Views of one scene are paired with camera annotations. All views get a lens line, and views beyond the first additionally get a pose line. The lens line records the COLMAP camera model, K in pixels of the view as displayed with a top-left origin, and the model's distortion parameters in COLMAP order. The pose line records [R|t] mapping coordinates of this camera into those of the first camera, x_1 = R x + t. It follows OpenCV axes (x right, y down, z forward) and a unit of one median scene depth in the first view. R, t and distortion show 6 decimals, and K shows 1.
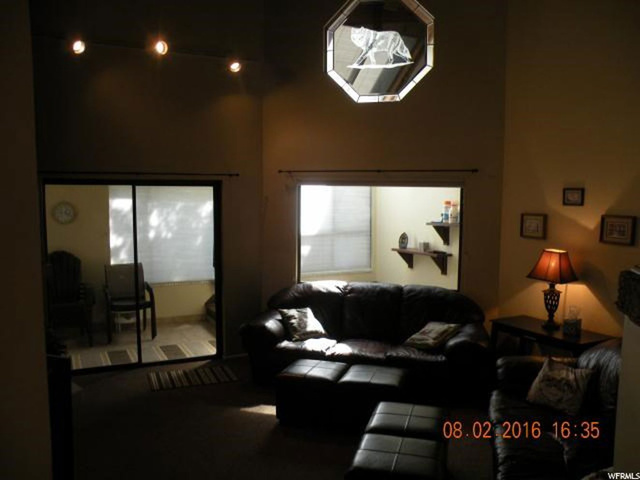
lens RADIAL K [[513.0, 0, 320.0], [0, 513.0, 240.0], [0, 0, 1]] dist [-0.166604, 0.006477]
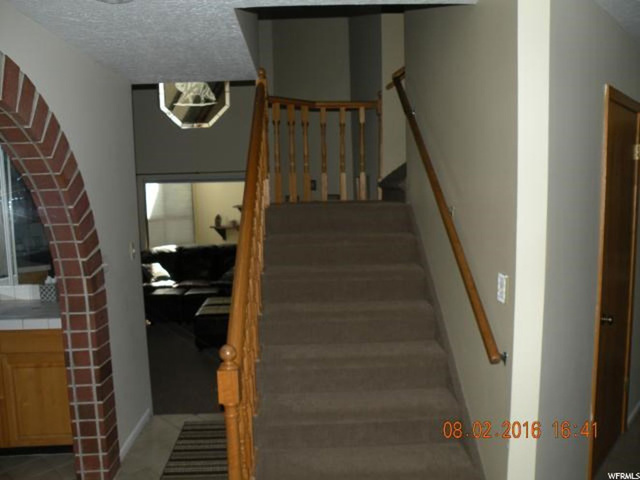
lens RADIAL K [[508.8, 0, 320.0], [0, 508.8, 240.0], [0, 0, 1]] dist [-0.008612, -0.000309]
pose [[0.938297, -0.059721, 0.340634, -0.079260], [0.052906, 0.998170, 0.029271, 0.044600], [-0.341759, -0.009443, 0.939740, -0.611237]]
